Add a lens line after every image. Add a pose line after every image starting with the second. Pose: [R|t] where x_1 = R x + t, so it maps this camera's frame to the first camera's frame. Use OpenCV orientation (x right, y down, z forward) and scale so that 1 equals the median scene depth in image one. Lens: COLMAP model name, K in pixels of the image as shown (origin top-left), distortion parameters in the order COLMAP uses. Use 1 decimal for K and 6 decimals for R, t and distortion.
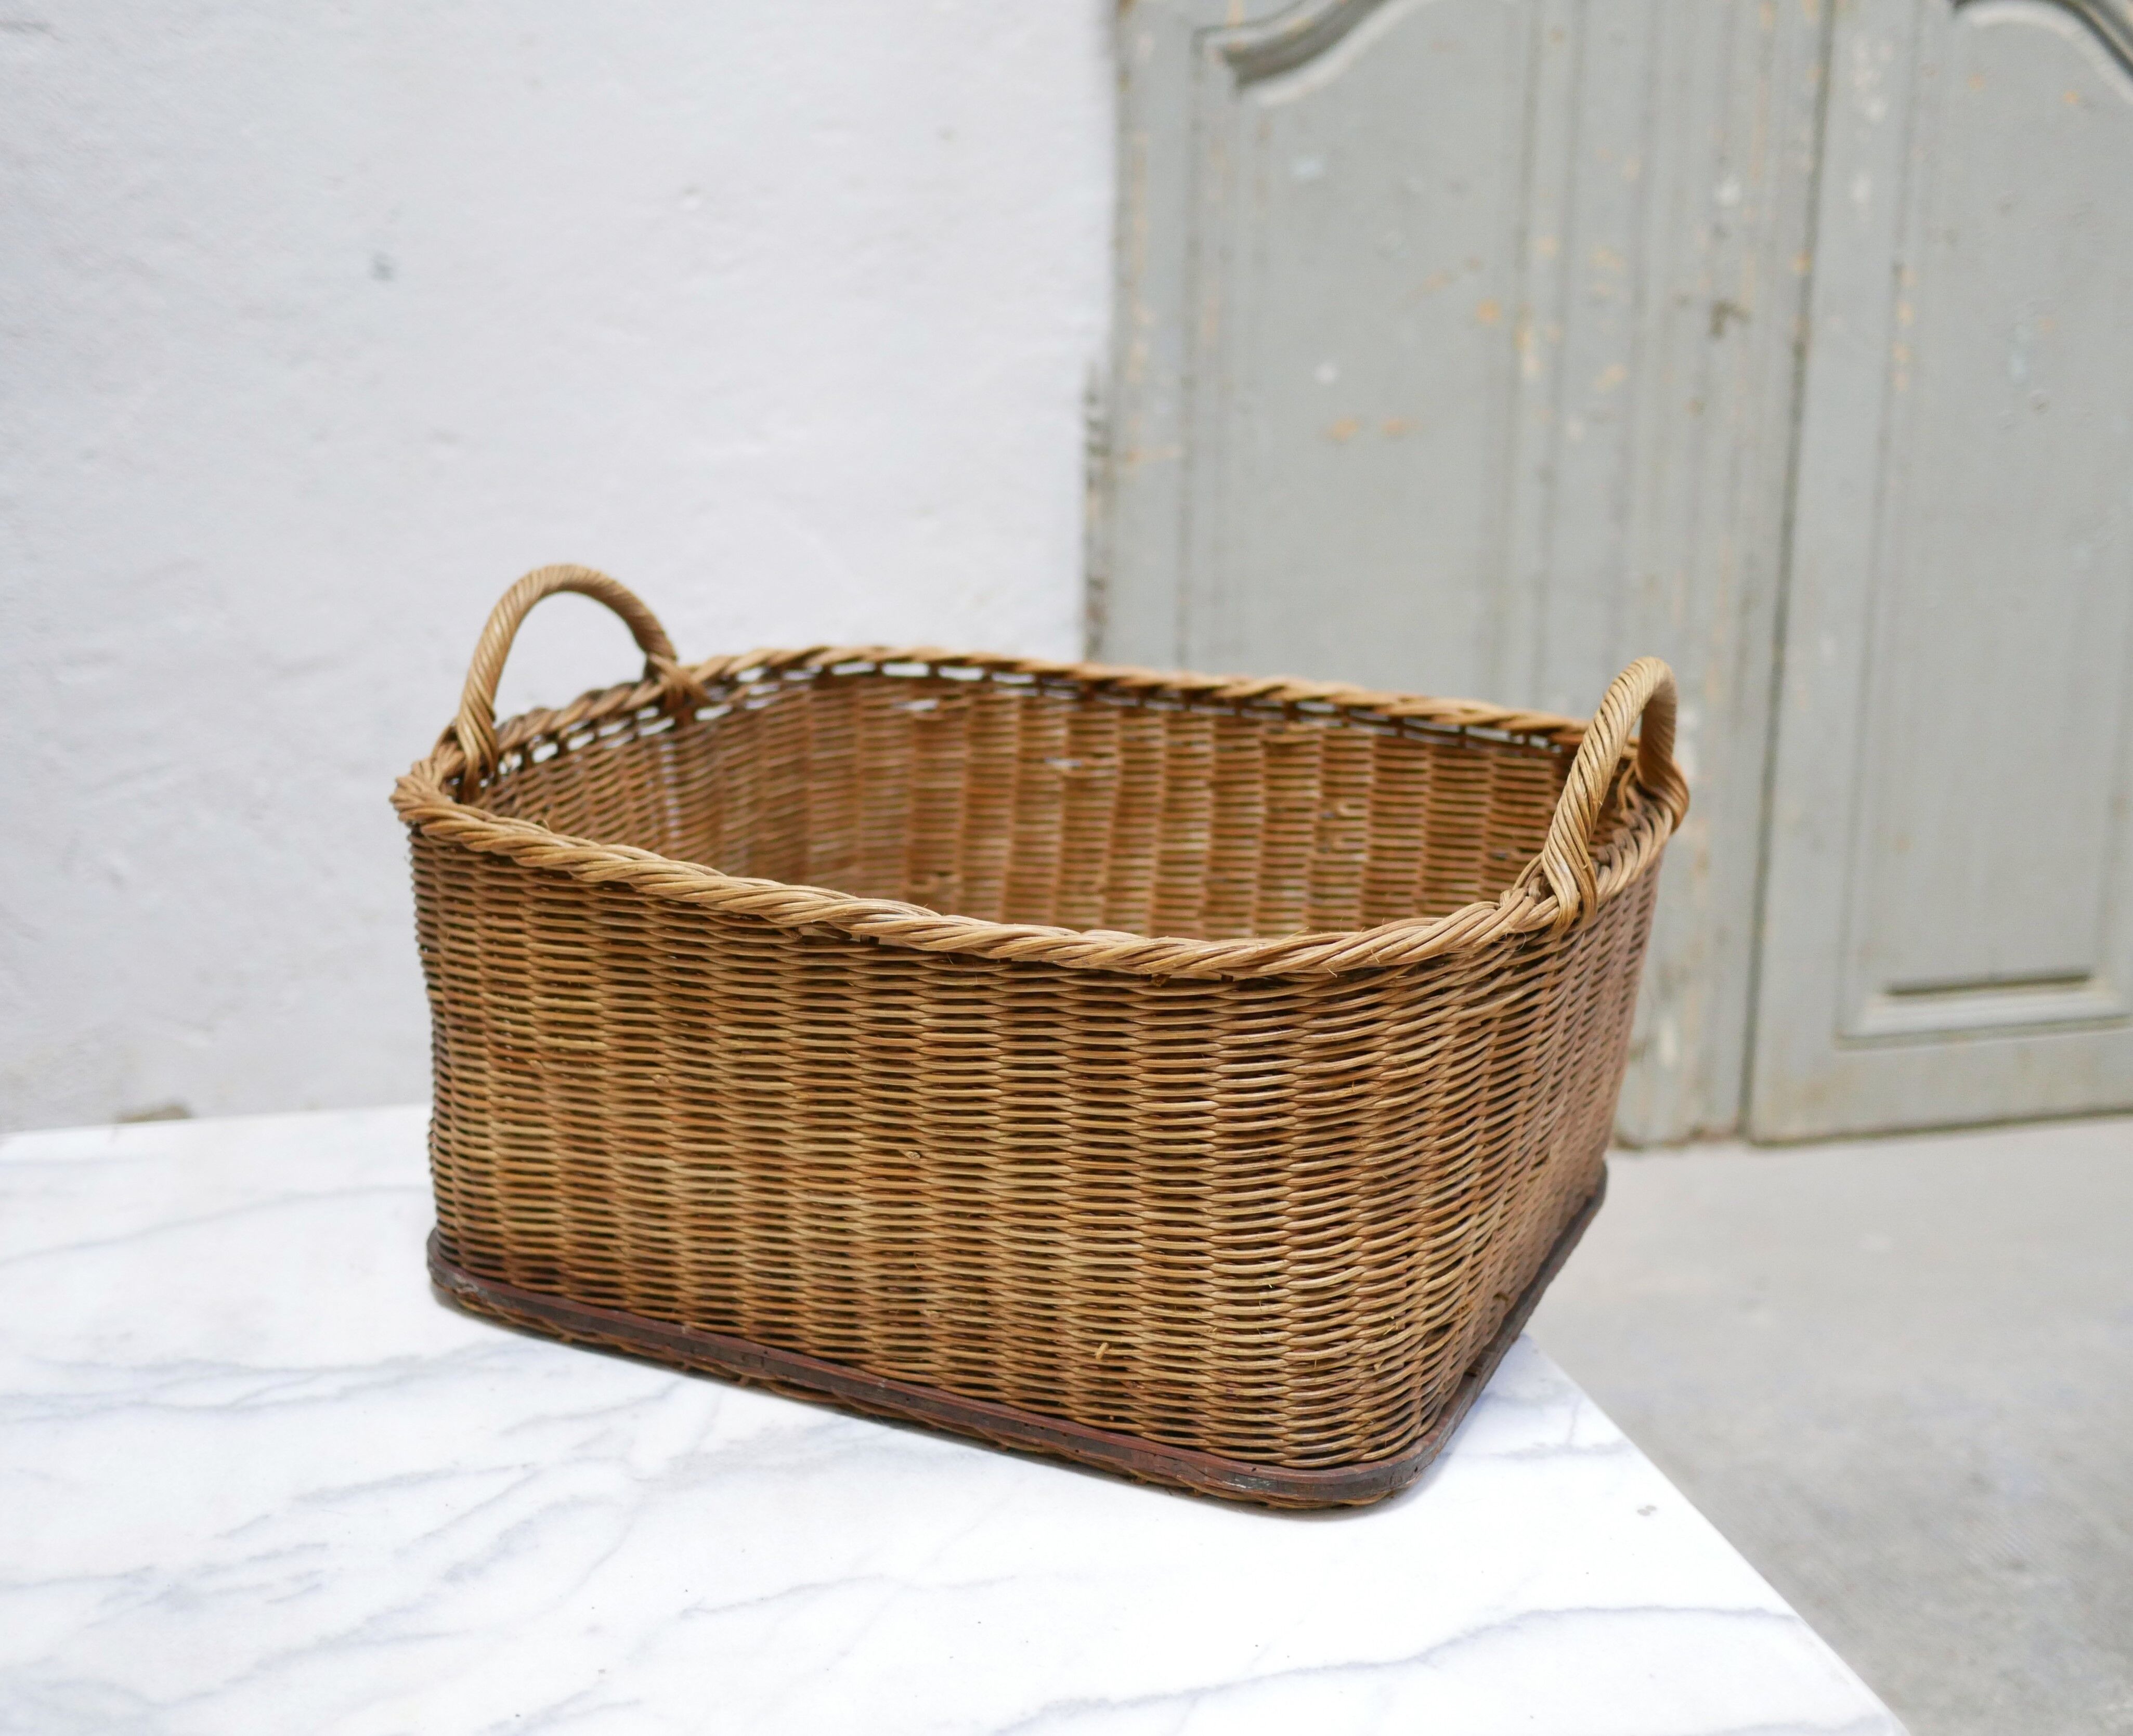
lens RADIAL K [[2780.9, 0, 975.0], [0, 2780.9, 856.1], [0, 0, 1]] dist [-0.002813, 0.000000]
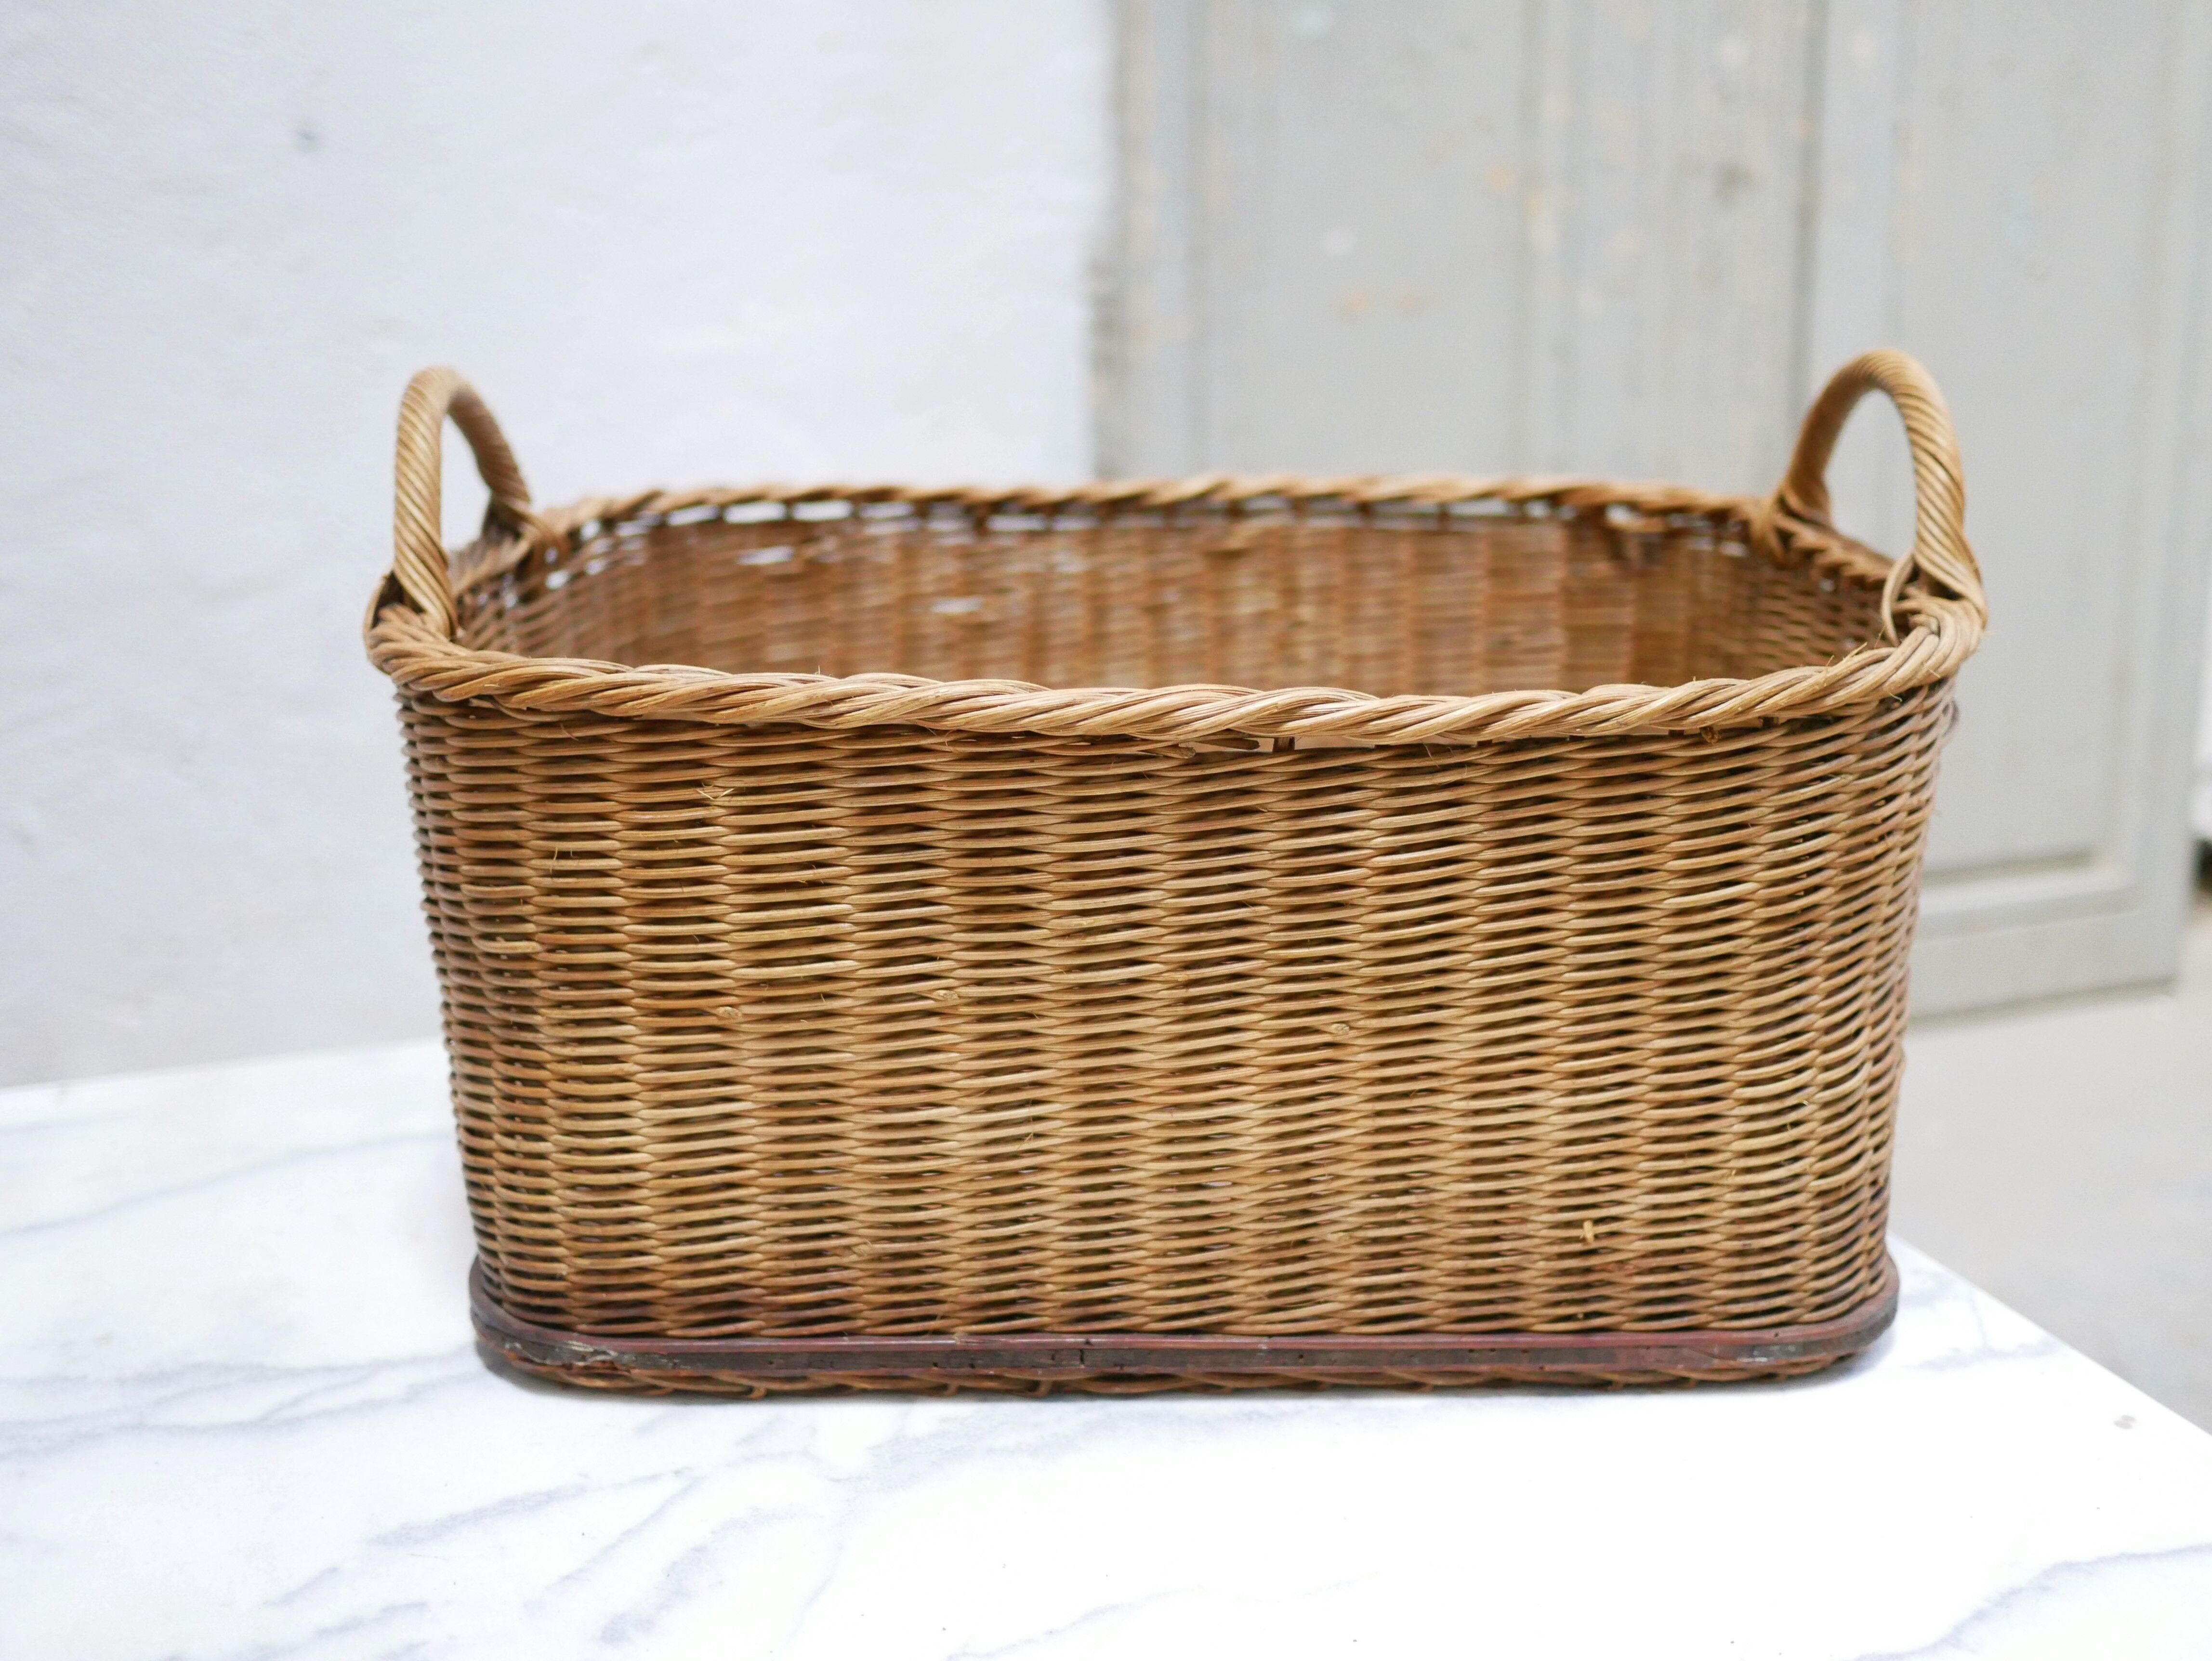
lens RADIAL K [[2569.1, 0, 1117.0], [0, 2569.1, 821.6], [0, 0, 1]] dist [-0.006512, 0.000000]
pose [[0.992285, -0.046507, 0.114923, -0.058991], [0.048230, 0.998761, -0.012256, 0.030166], [-0.114211, 0.017704, 0.993299, 0.152720]]
